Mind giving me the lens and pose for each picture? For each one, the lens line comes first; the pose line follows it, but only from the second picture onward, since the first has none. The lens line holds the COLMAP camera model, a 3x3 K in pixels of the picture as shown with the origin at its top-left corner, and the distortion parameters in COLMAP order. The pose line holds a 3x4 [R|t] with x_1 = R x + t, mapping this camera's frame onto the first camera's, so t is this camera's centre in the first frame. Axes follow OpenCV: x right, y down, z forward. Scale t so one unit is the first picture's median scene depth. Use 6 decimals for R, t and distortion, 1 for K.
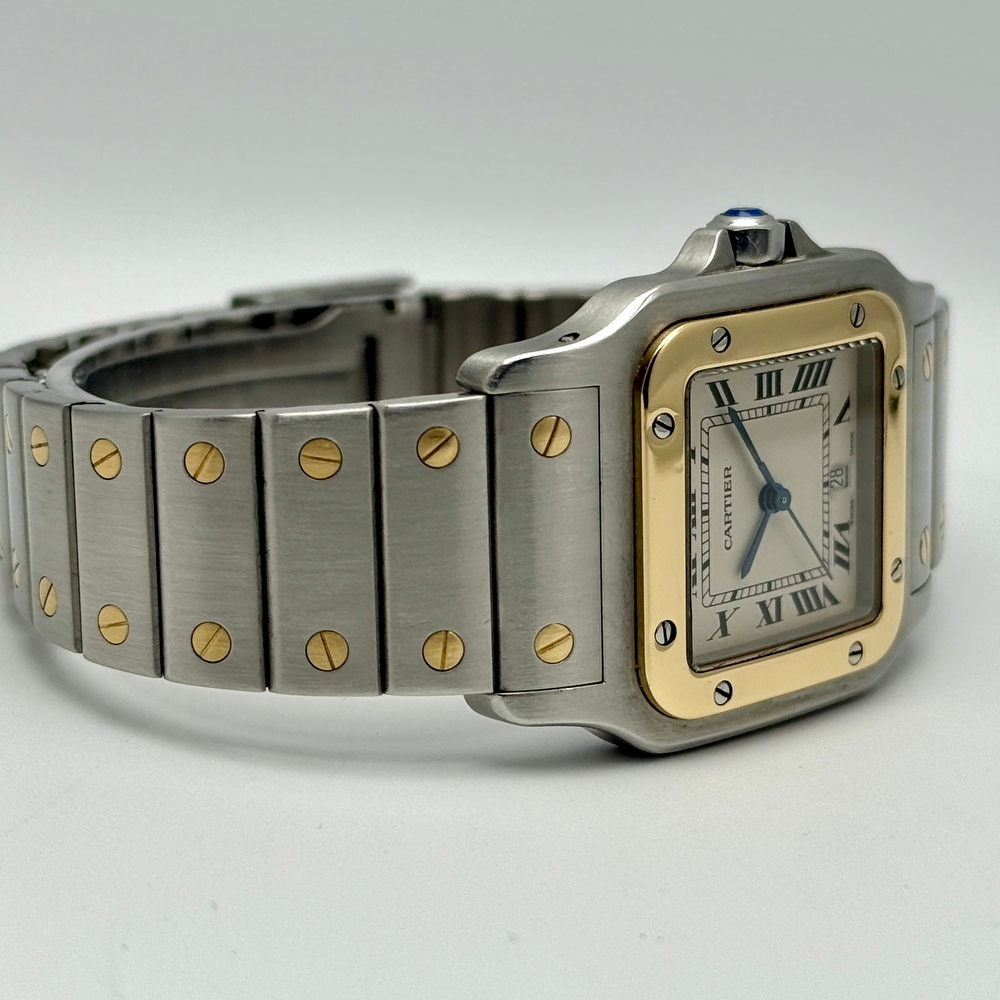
lens RADIAL K [[3057.5, 0, 500.0], [0, 3057.5, 500.0], [0, 0, 1]] dist [-0.041651, -0.023990]
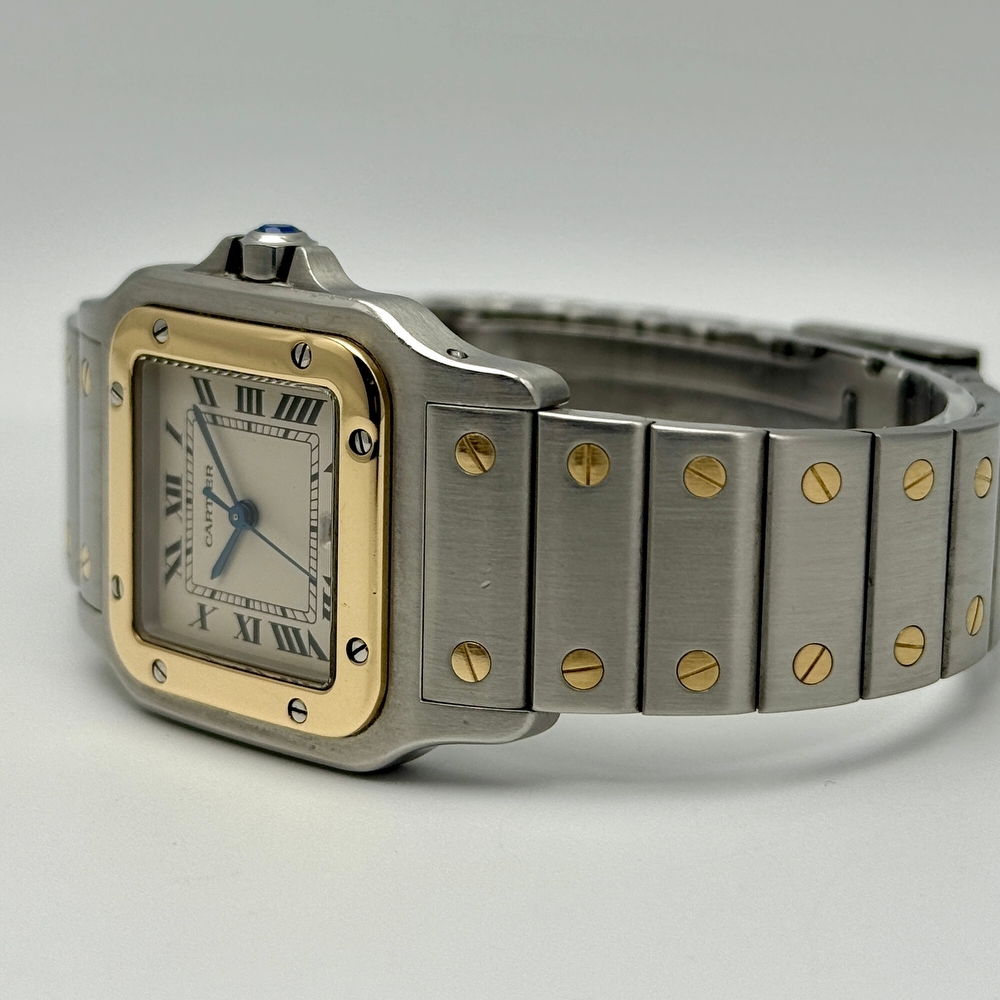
lens RADIAL K [[3057.5, 0, 500.0], [0, 3057.5, 500.0], [0, 0, 1]] dist [-0.041651, -0.023990]
pose [[0.075240, 0.217656, -0.973121, 1.061815], [-0.236349, 0.951972, 0.194651, -0.218319], [0.968751, 0.215350, 0.123069, 0.954173]]
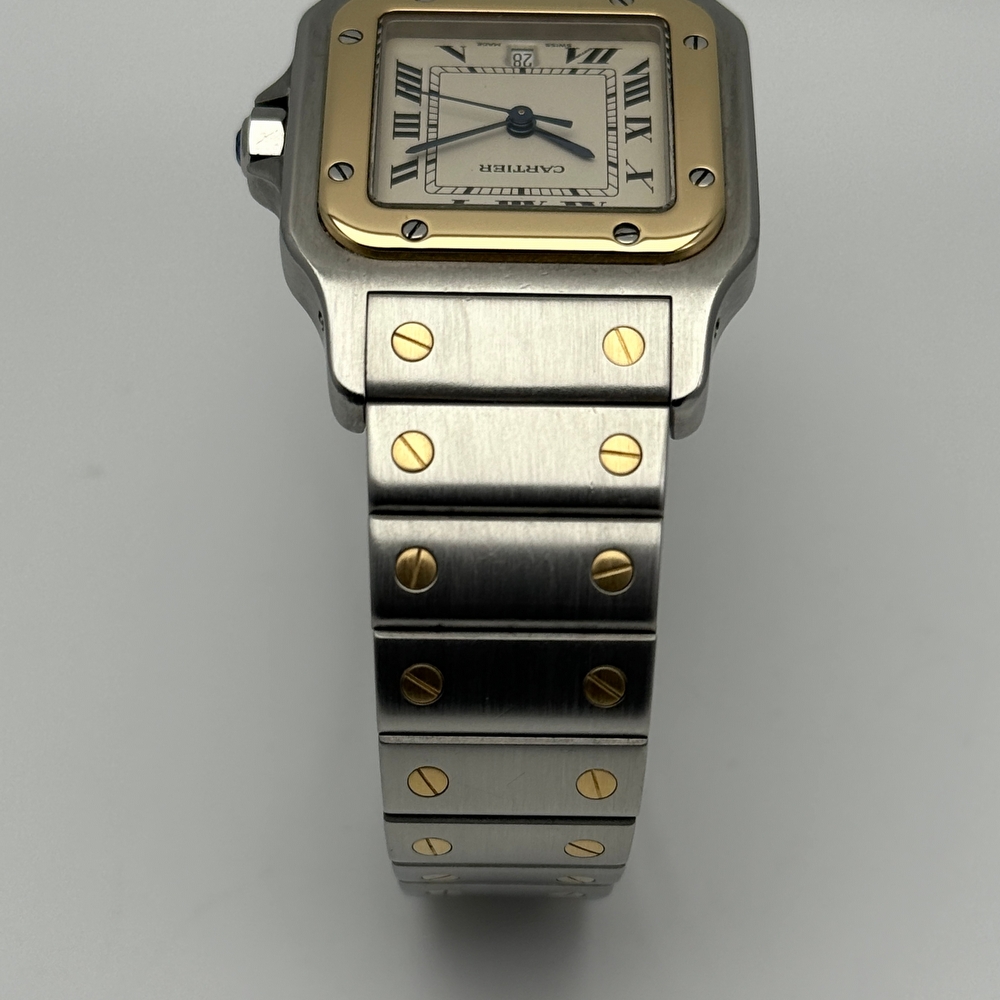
lens RADIAL K [[3057.5, 0, 500.0], [0, 3057.5, 500.0], [0, 0, 1]] dist [-0.041651, -0.023990]
pose [[0.036722, -0.998669, -0.036230, 0.002052], [0.977174, 0.043475, -0.207946, 0.205967], [0.209244, -0.027767, 0.977469, 0.014933]]
